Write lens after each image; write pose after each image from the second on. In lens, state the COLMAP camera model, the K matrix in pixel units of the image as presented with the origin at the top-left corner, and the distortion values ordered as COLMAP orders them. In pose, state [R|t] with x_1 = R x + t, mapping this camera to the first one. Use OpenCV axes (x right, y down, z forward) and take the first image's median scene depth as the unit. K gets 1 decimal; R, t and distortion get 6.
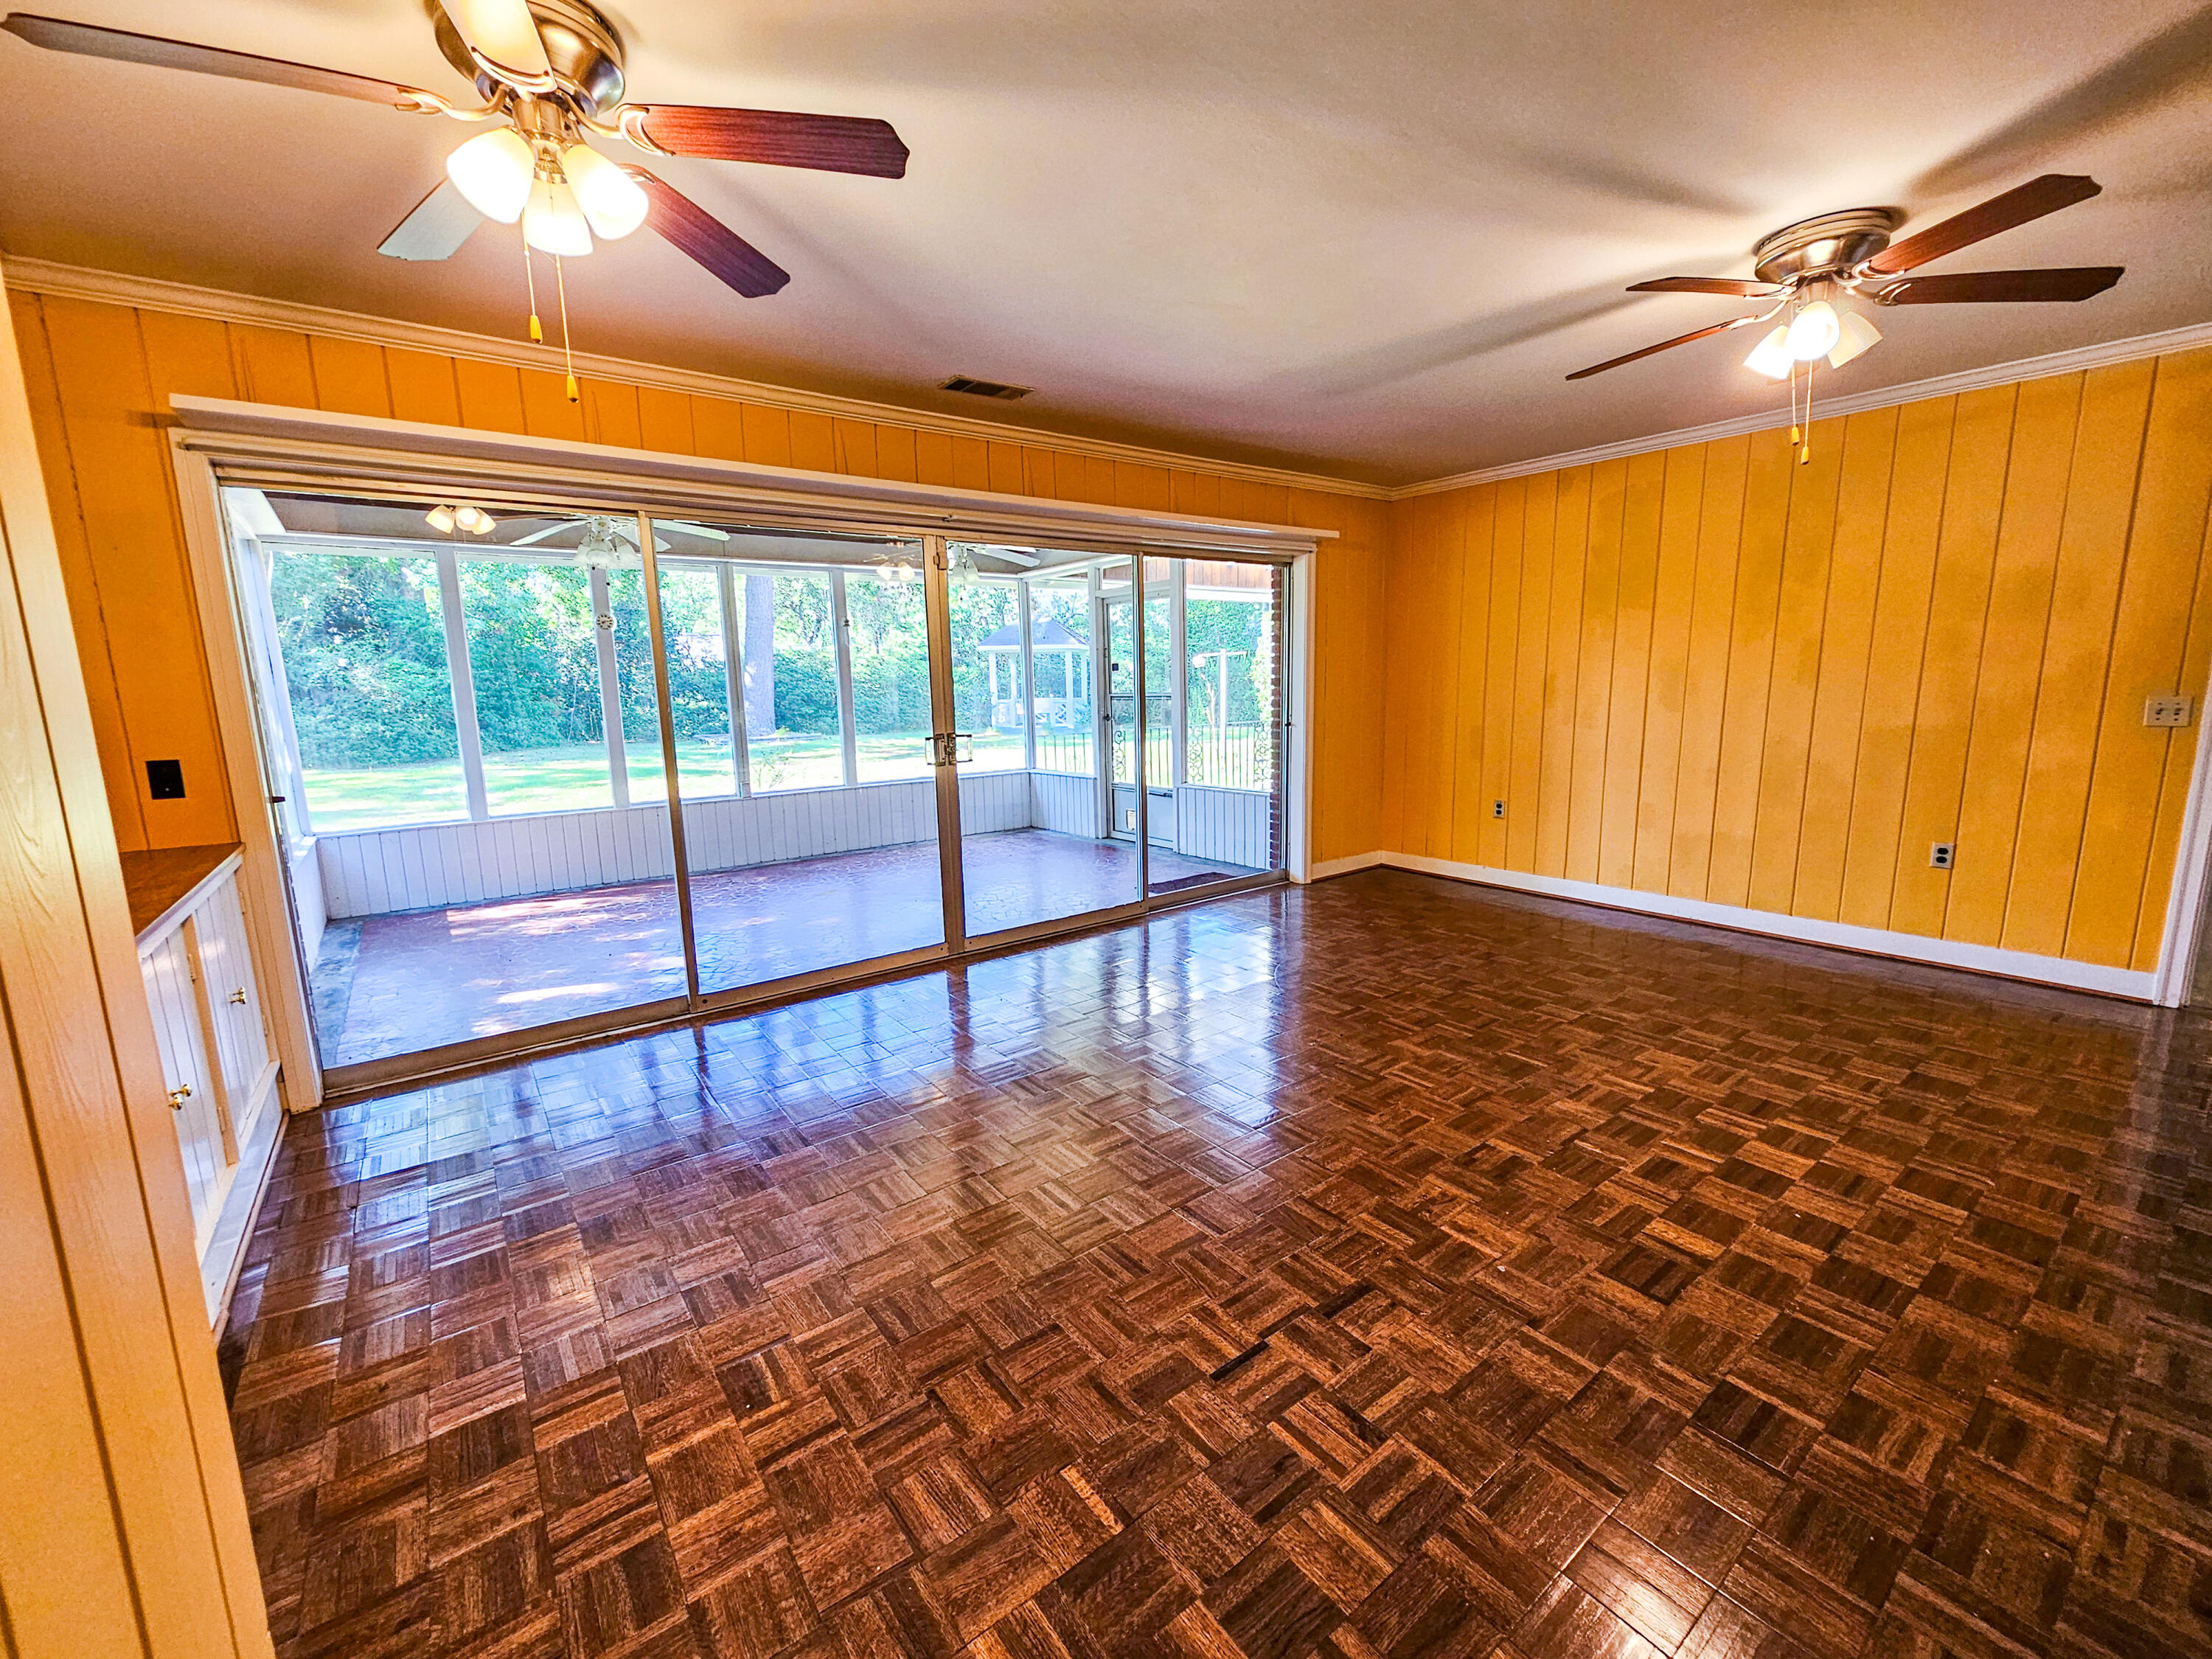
lens RADIAL K [[907.9, 0, 1103.1], [0, 907.9, 830.2], [0, 0, 1]] dist [0.000059, -0.000101]
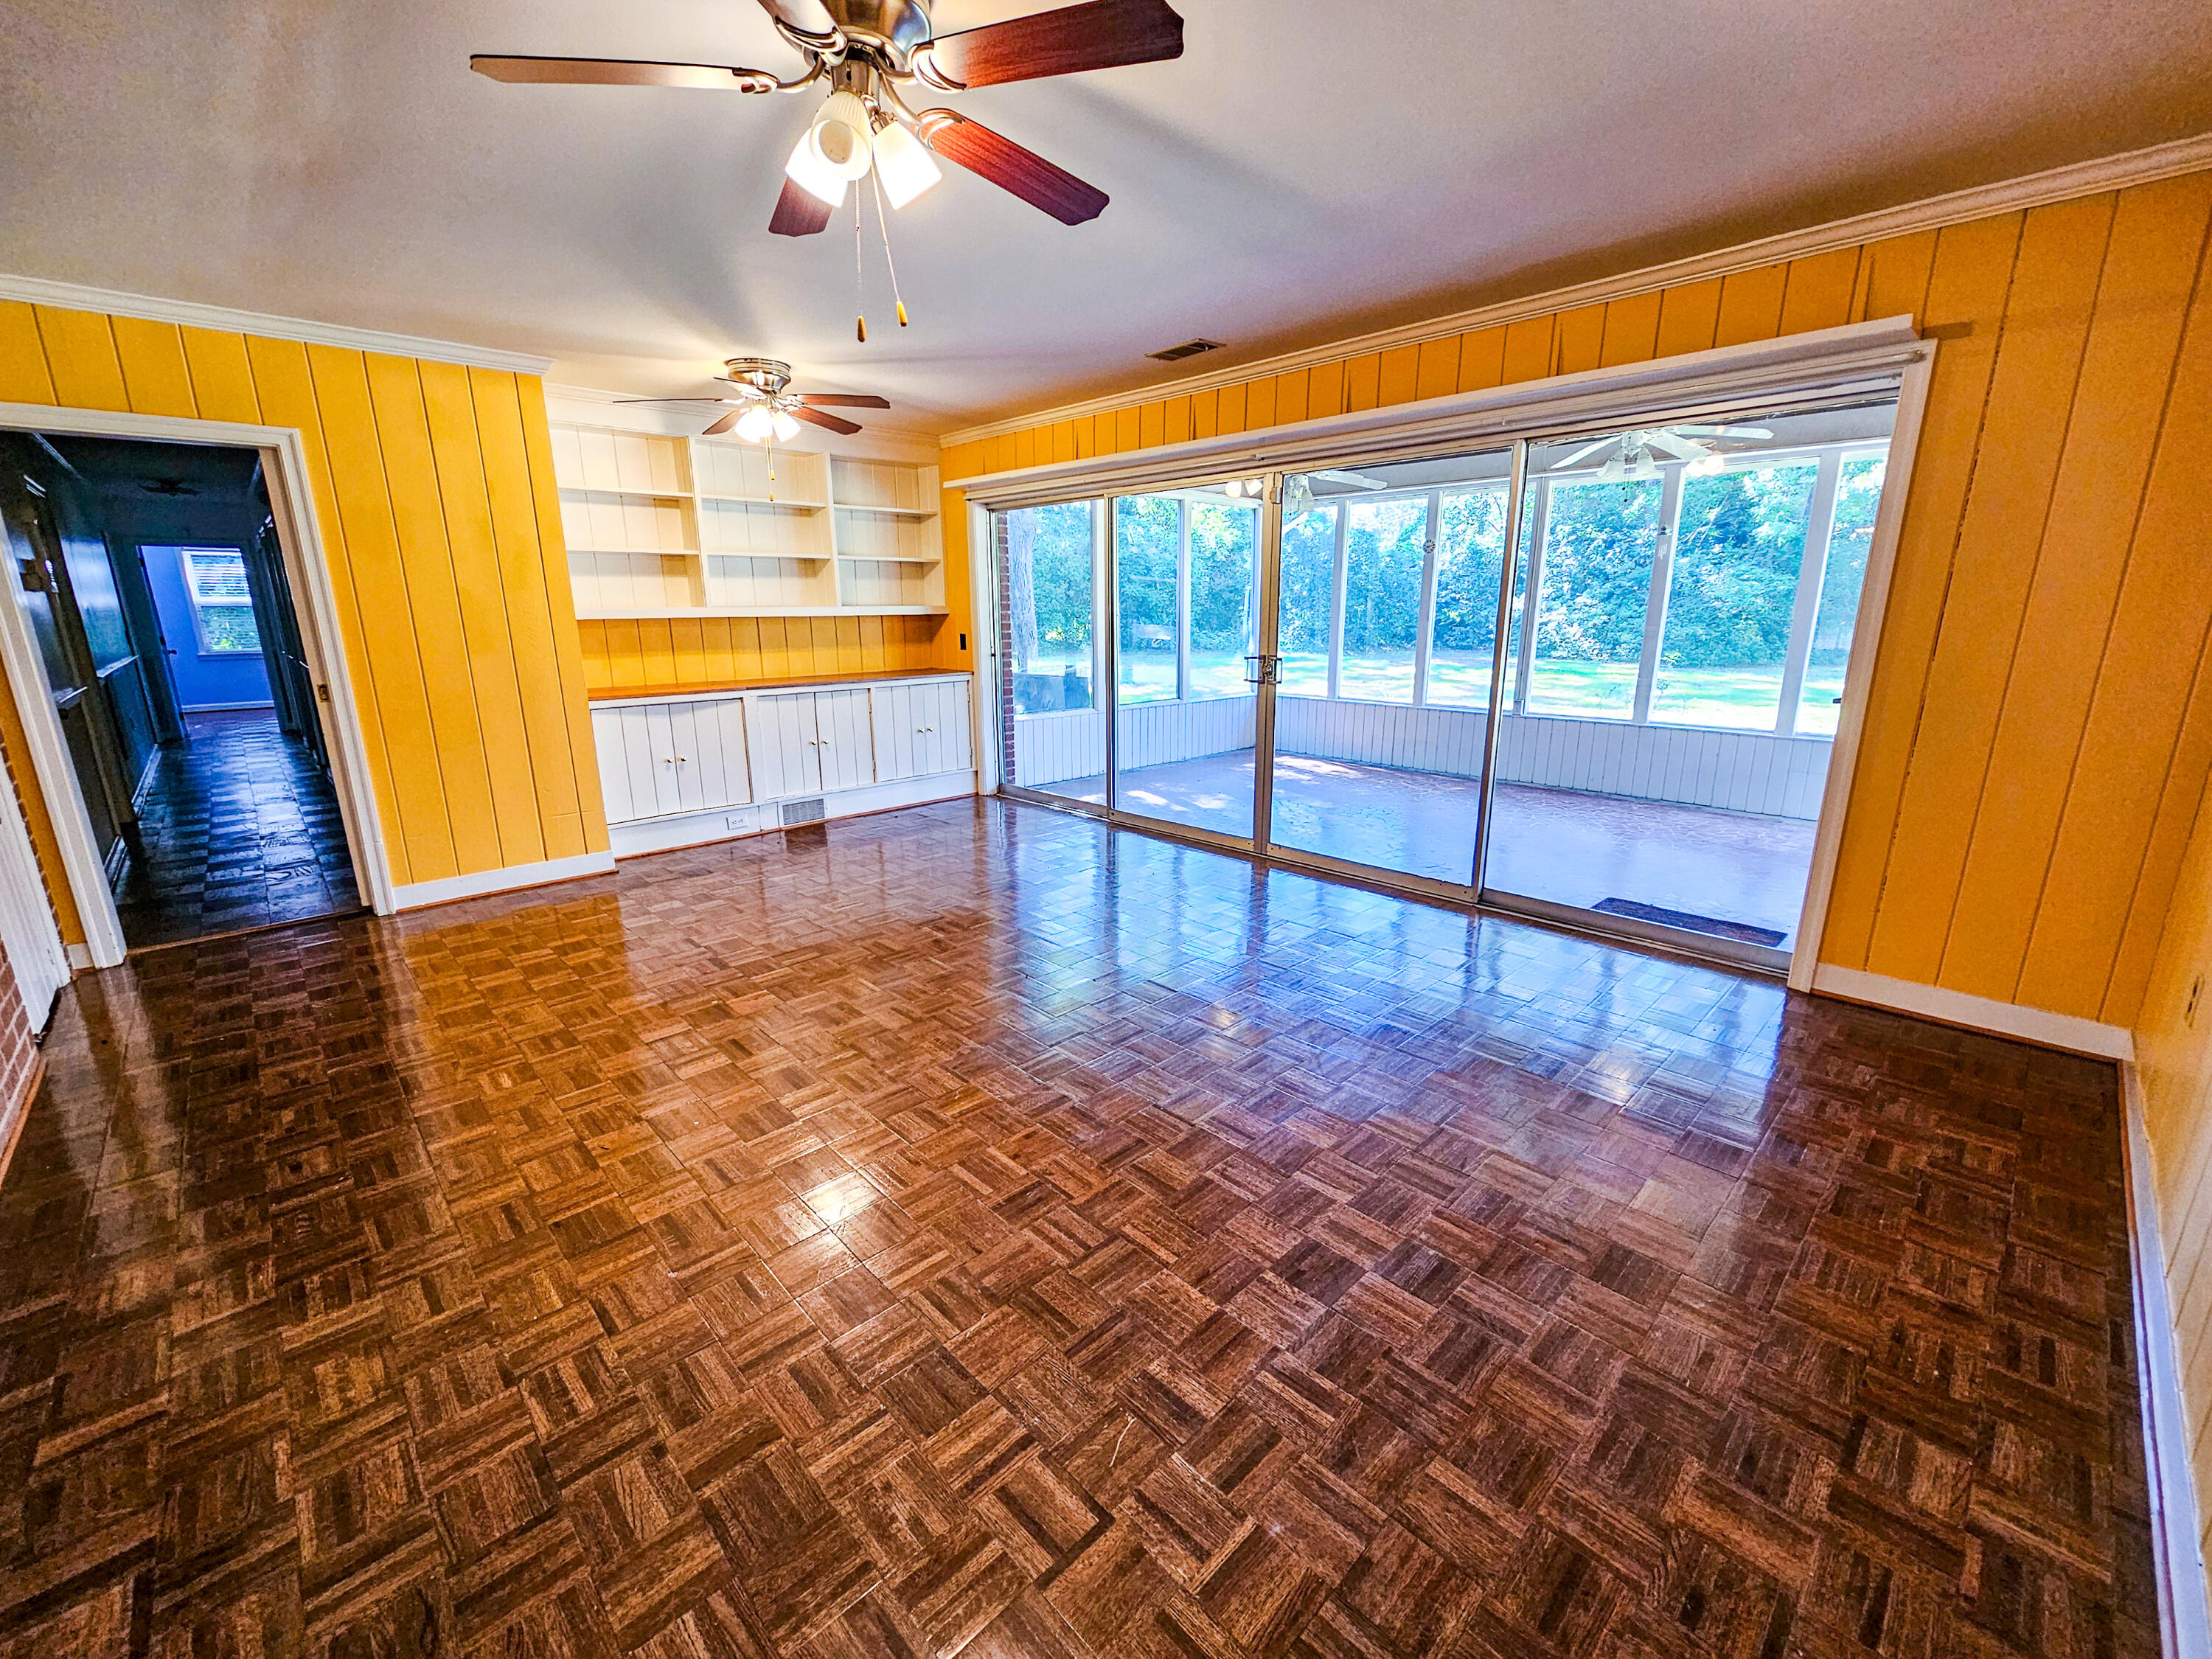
lens RADIAL K [[907.9, 0, 1103.1], [0, 907.9, 830.2], [0, 0, 1]] dist [0.000059, -0.000101]
pose [[0.122087, 0.260338, -0.957768, 0.739641], [-0.160233, 0.957498, 0.239839, -0.108232], [0.979500, 0.124185, 0.158613, 0.521141]]
